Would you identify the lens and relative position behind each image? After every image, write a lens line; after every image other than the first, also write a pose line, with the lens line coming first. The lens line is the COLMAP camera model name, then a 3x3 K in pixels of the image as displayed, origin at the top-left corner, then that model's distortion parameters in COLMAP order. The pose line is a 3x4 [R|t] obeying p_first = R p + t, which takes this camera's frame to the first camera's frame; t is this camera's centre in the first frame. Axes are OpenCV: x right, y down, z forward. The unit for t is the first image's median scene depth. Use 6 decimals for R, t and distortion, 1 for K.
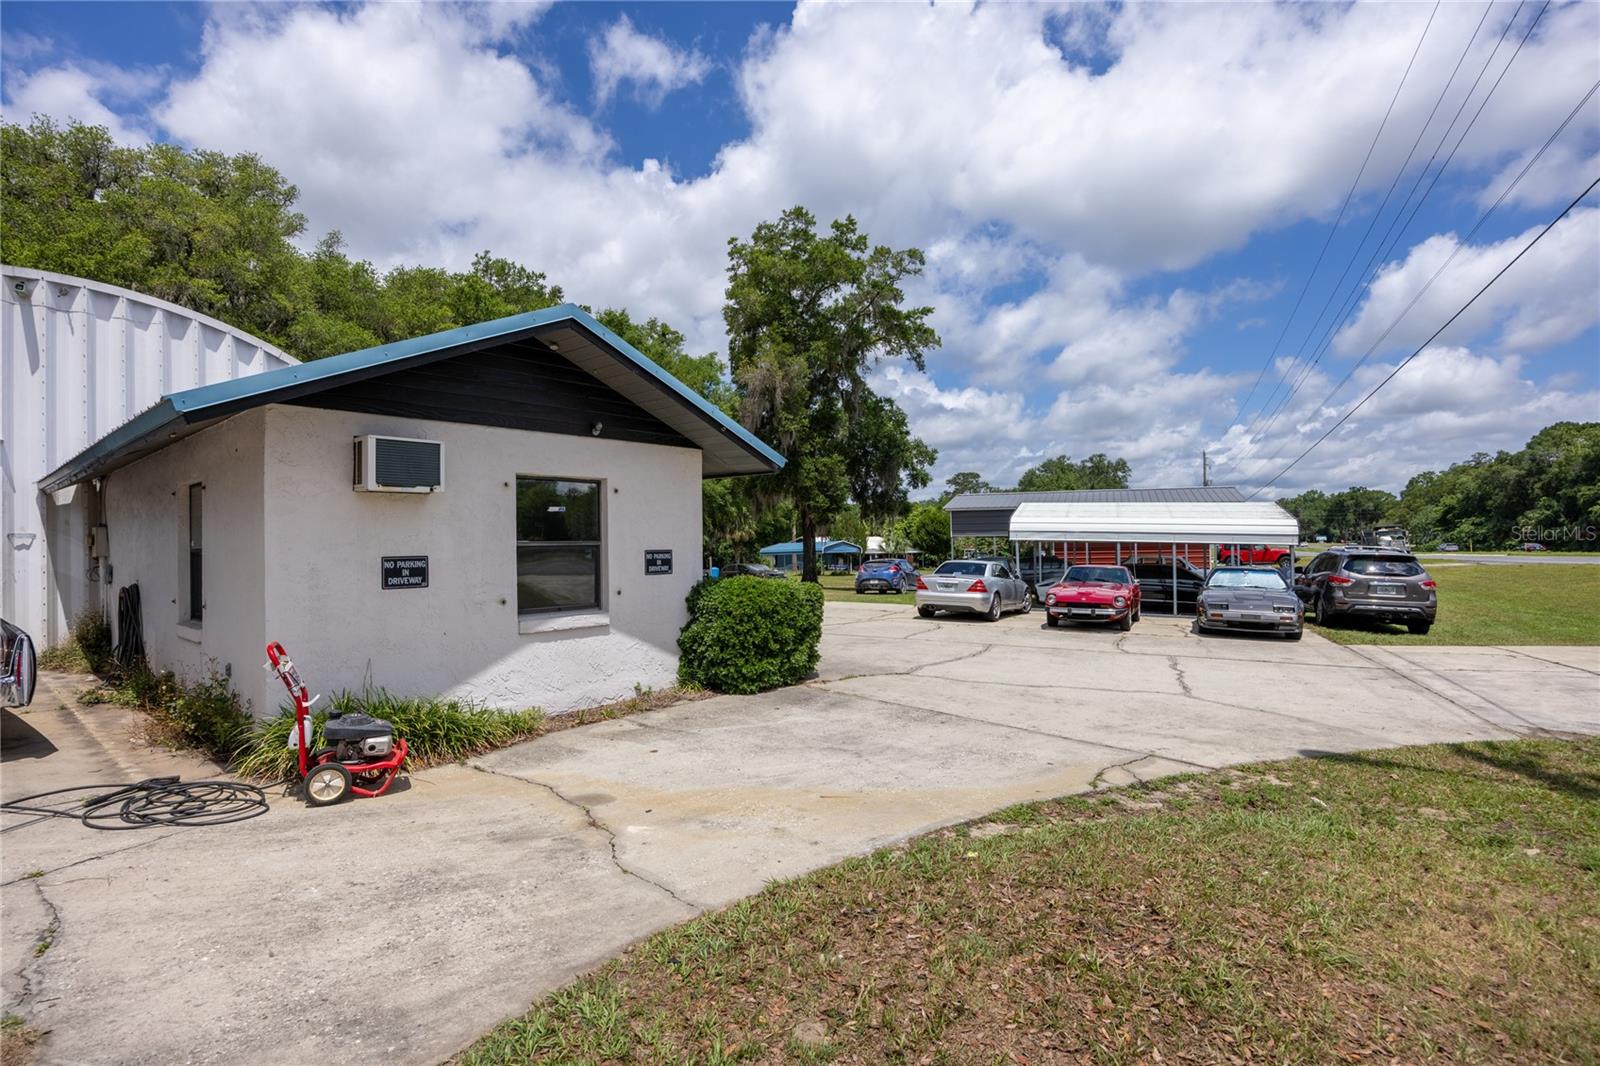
lens RADIAL K [[795.8, 0, 805.1], [0, 795.8, 540.3], [0, 0, 1]] dist [0.000529, -0.000536]
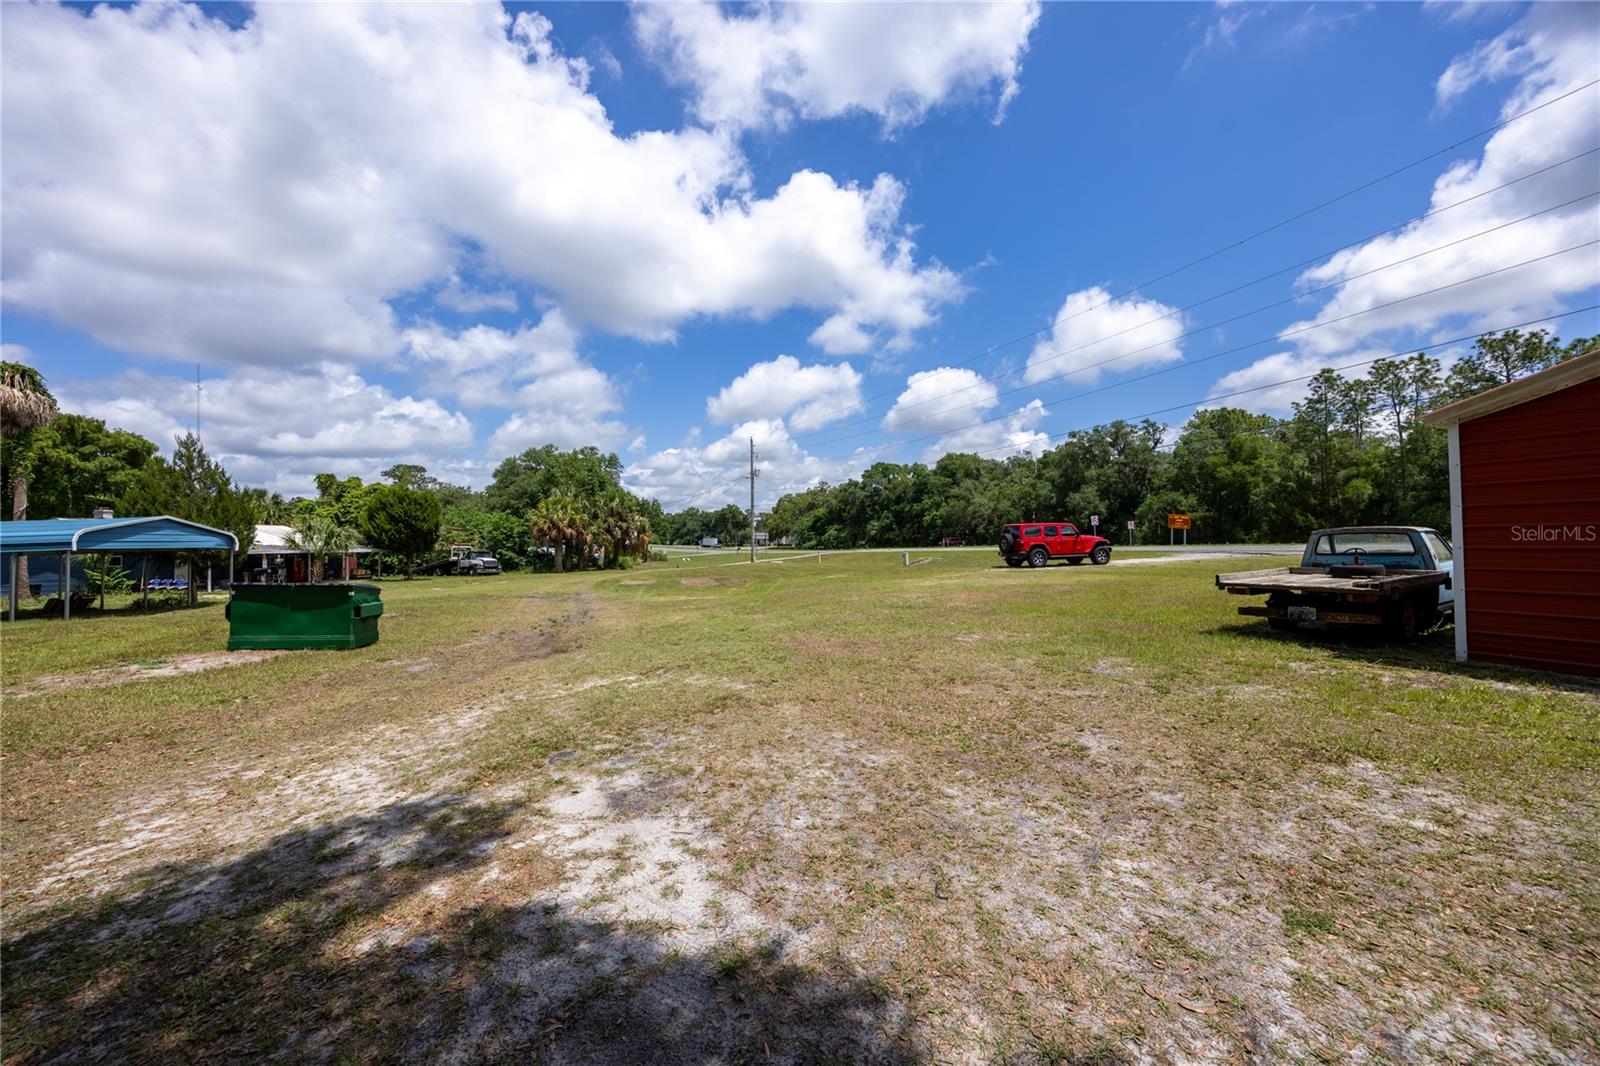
lens RADIAL K [[612.7, 0, 809.2], [0, 612.7, 531.4], [0, 0, 1]] dist [-0.001074, 0.000027]
pose [[0.690911, 0.017317, 0.722733, 0.122905], [-0.002456, 0.999764, -0.021607, 0.030257], [-0.722936, 0.013153, 0.690790, 1.478913]]
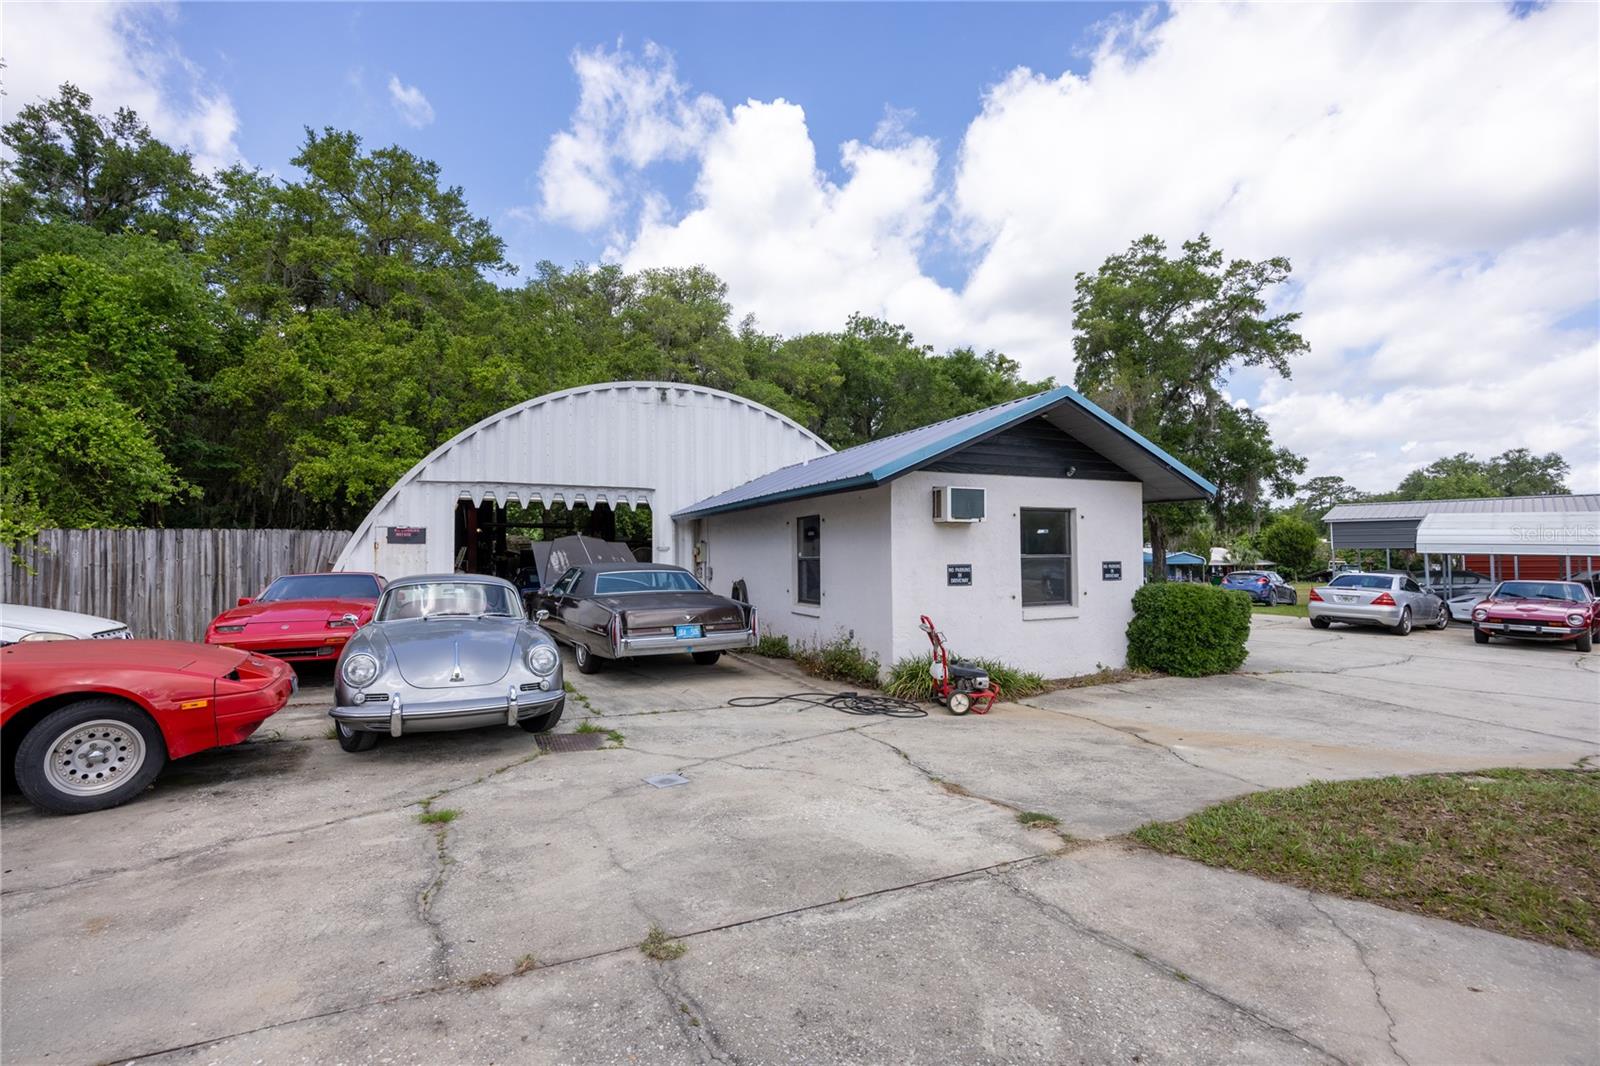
lens RADIAL K [[739.1, 0, 792.7], [0, 739.1, 533.3], [0, 0, 1]] dist [0.000150, -0.001750]
pose [[0.912431, -0.006373, -0.409181, -0.050514], [-0.002905, 0.999753, -0.022048, -0.001605], [0.409220, 0.021306, 0.912187, -0.096366]]
